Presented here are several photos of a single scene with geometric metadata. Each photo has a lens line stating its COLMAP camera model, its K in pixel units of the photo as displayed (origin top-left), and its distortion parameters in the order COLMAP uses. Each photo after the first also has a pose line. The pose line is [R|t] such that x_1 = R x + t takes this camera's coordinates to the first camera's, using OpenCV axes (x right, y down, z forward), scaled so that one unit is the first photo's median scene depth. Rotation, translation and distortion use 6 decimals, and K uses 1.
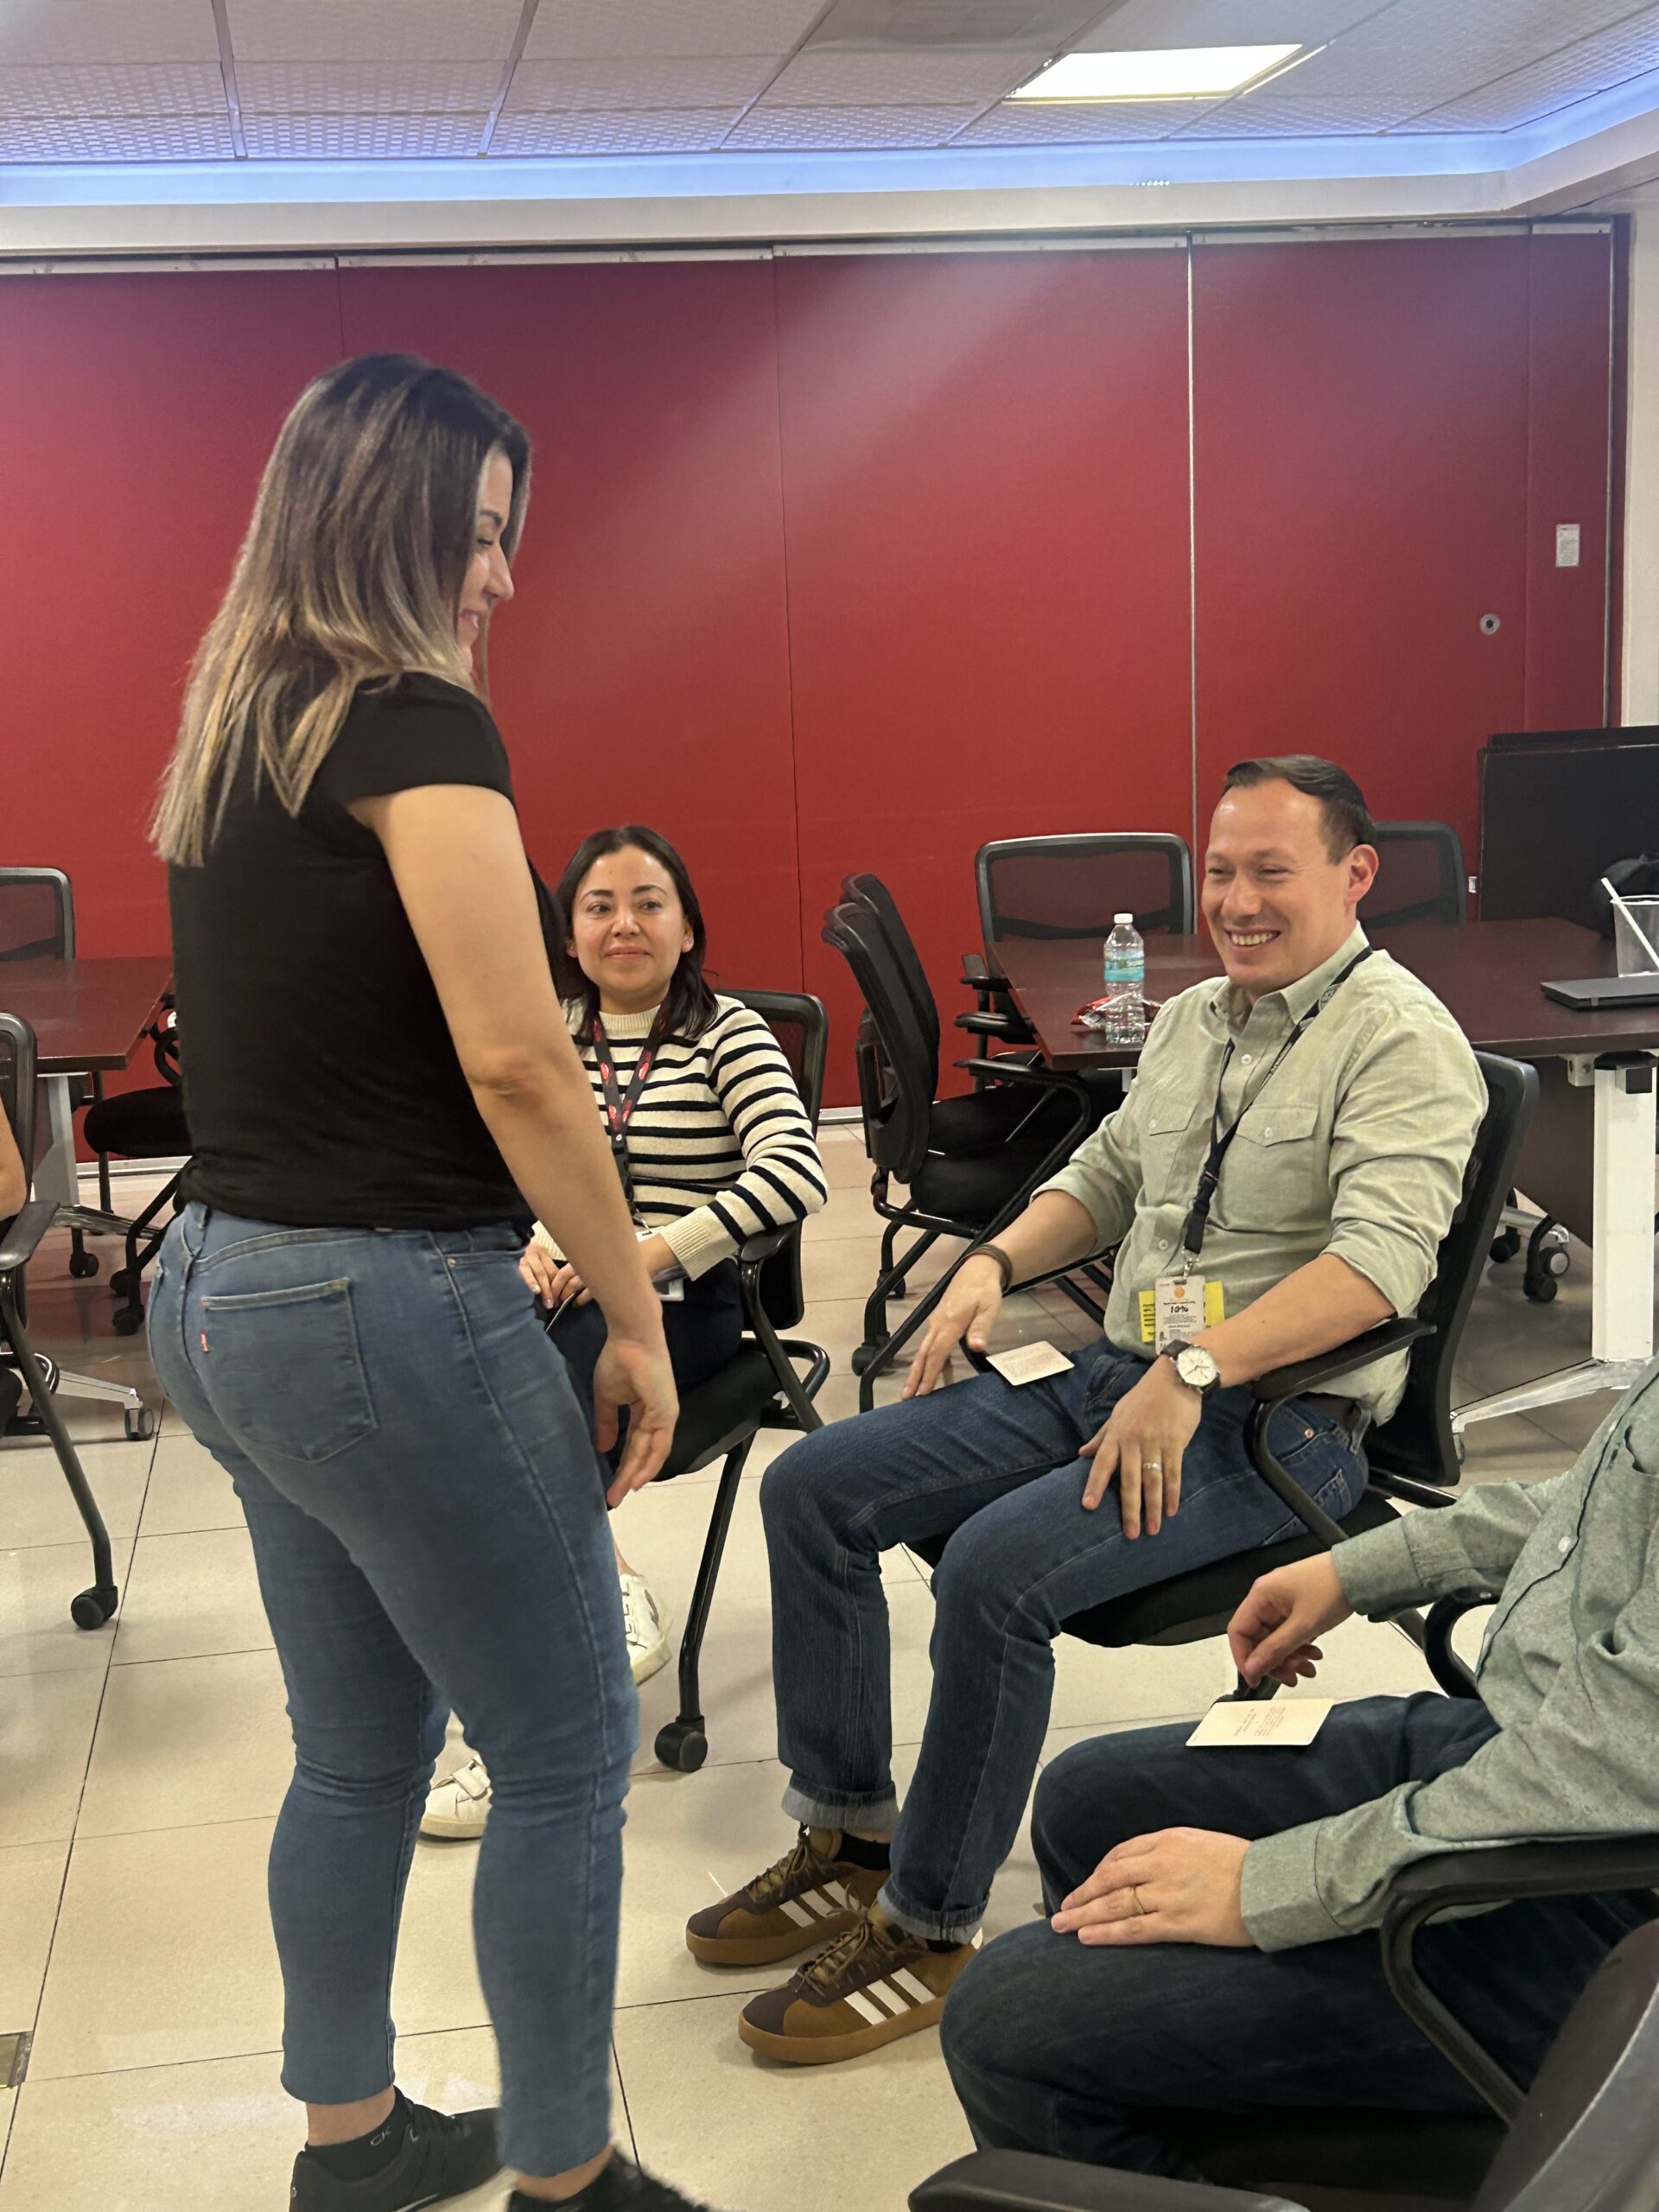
lens RADIAL K [[2678.1, 0, 768.9], [0, 2678.1, 1020.9], [0, 0, 1]] dist [0.016383, 0.026202]
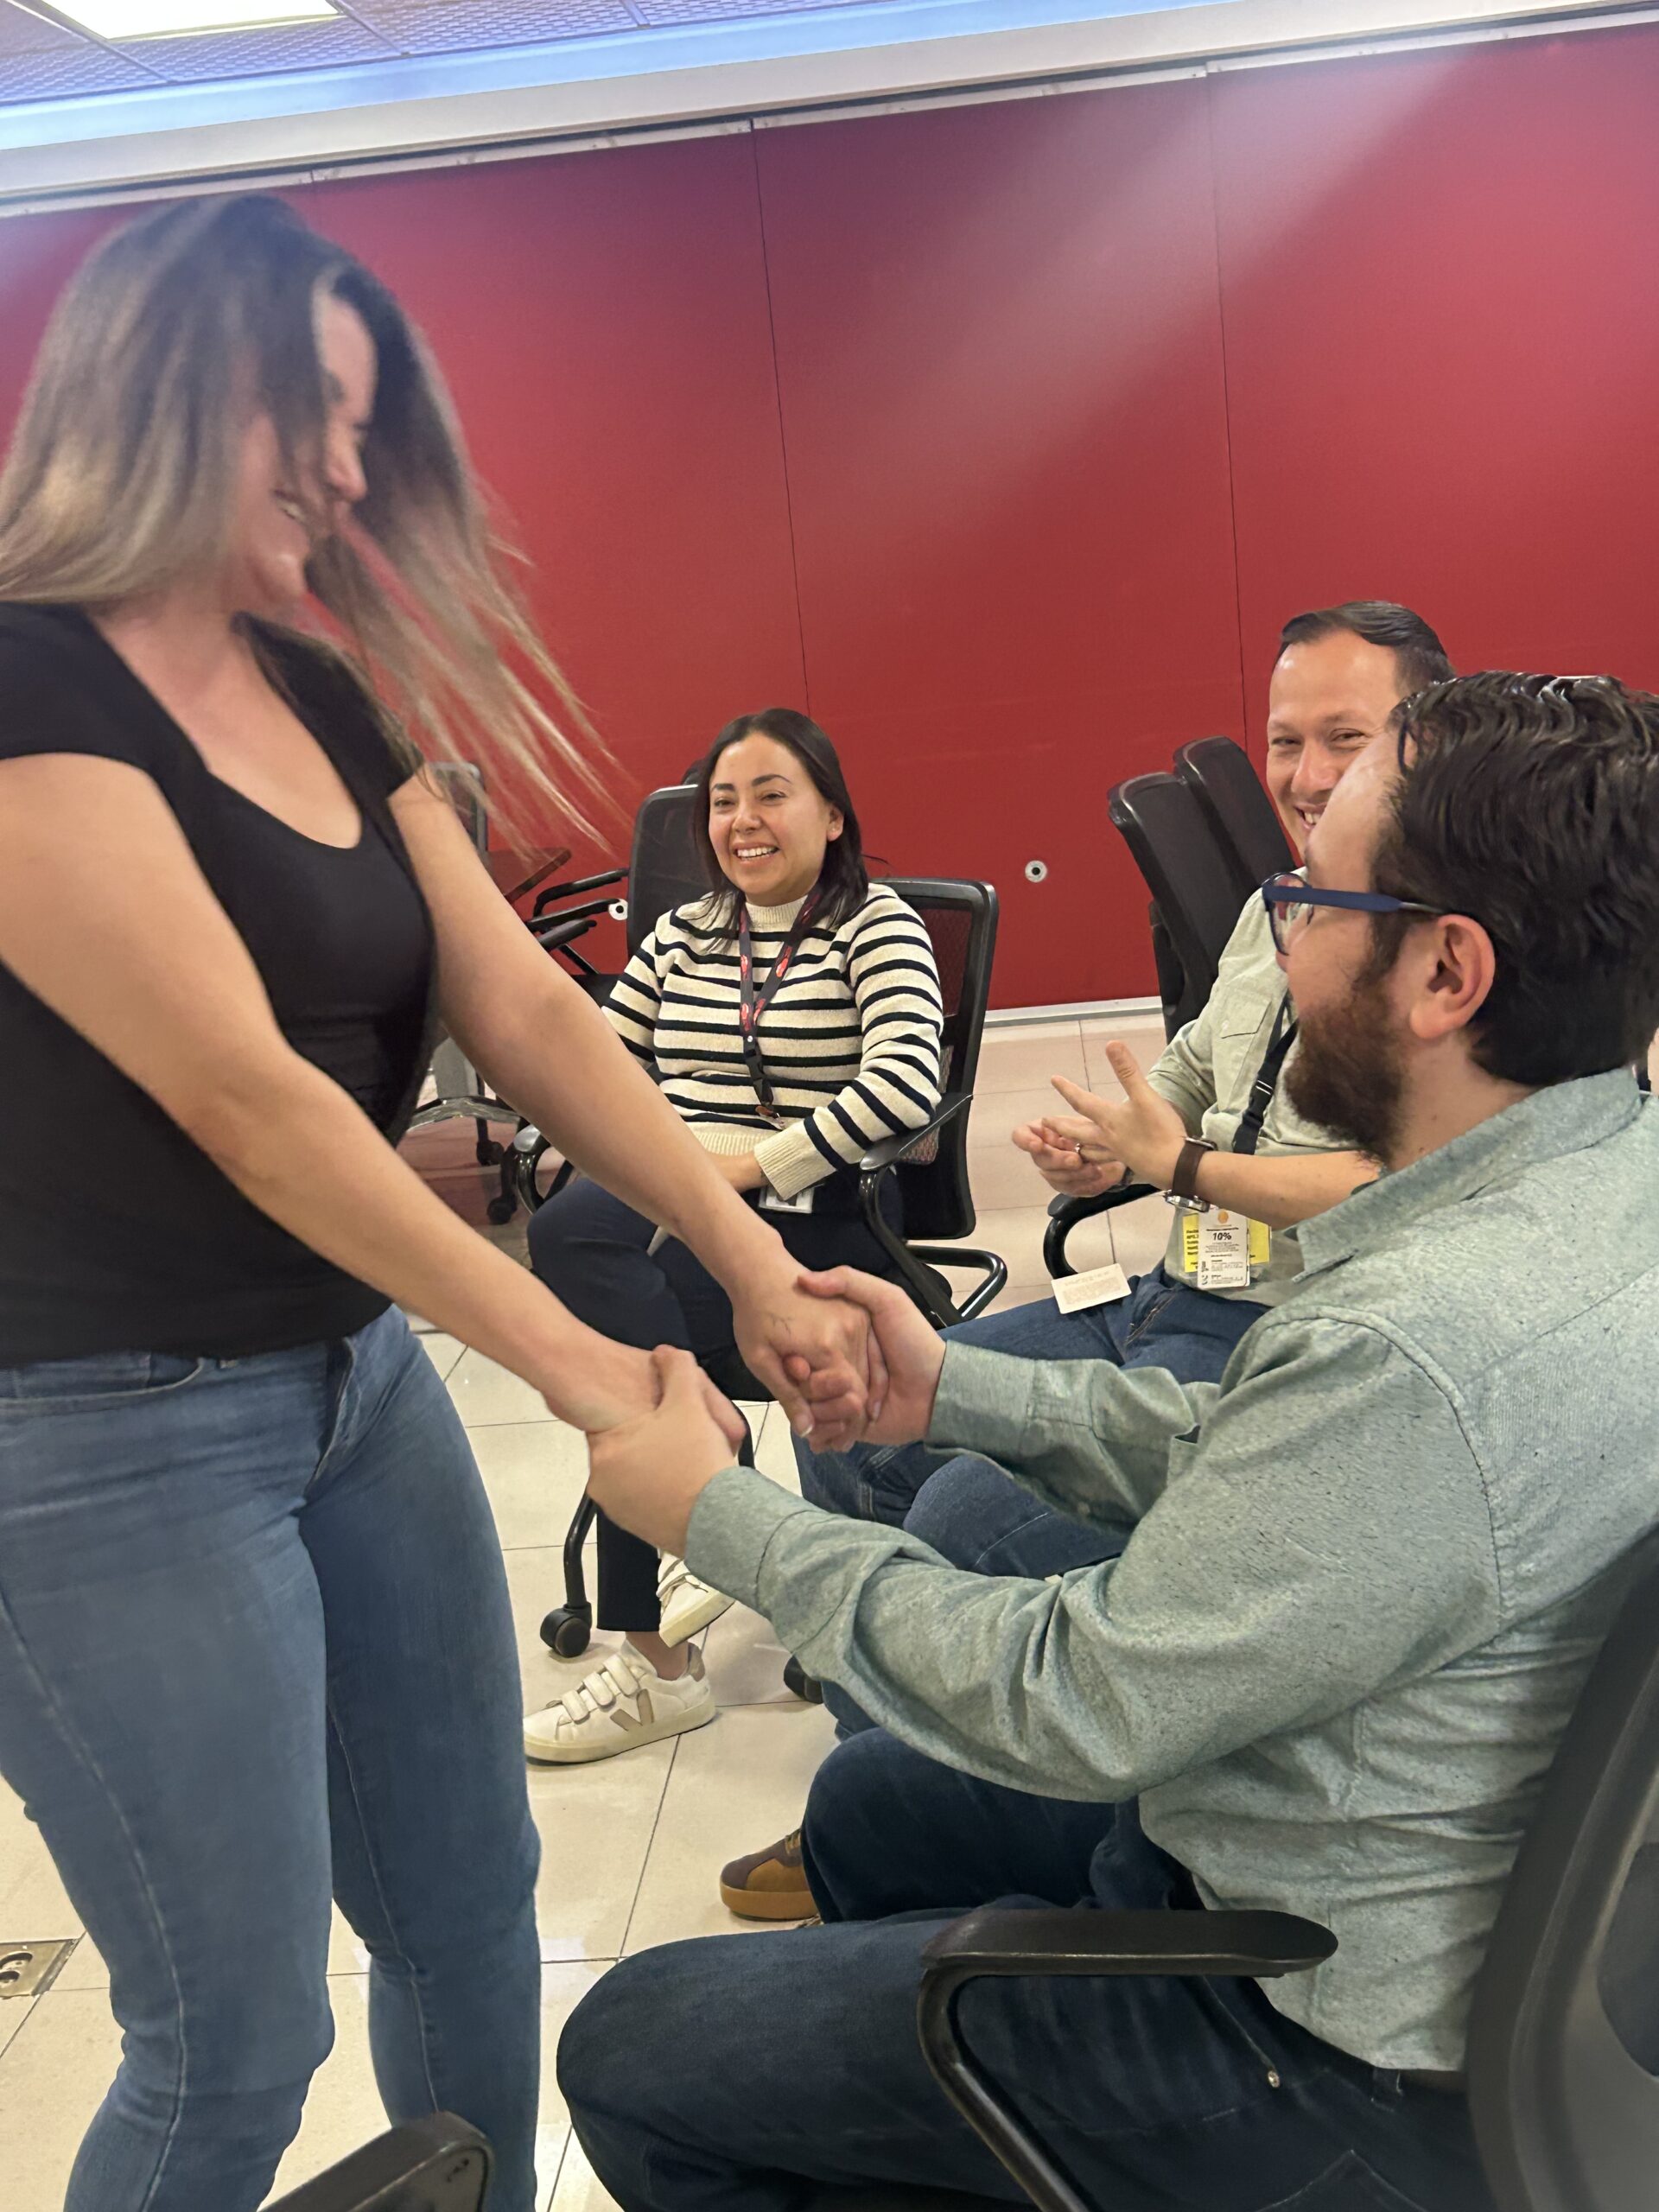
lens RADIAL K [[2692.3, 0, 830.2], [0, 2692.3, 1015.6], [0, 0, 1]] dist [-0.008149, 0.042847]
pose [[0.970510, -0.014571, -0.240618, 0.199558], [0.026646, 0.998539, 0.047007, -0.008535], [0.239582, -0.052032, 0.969481, 0.083286]]
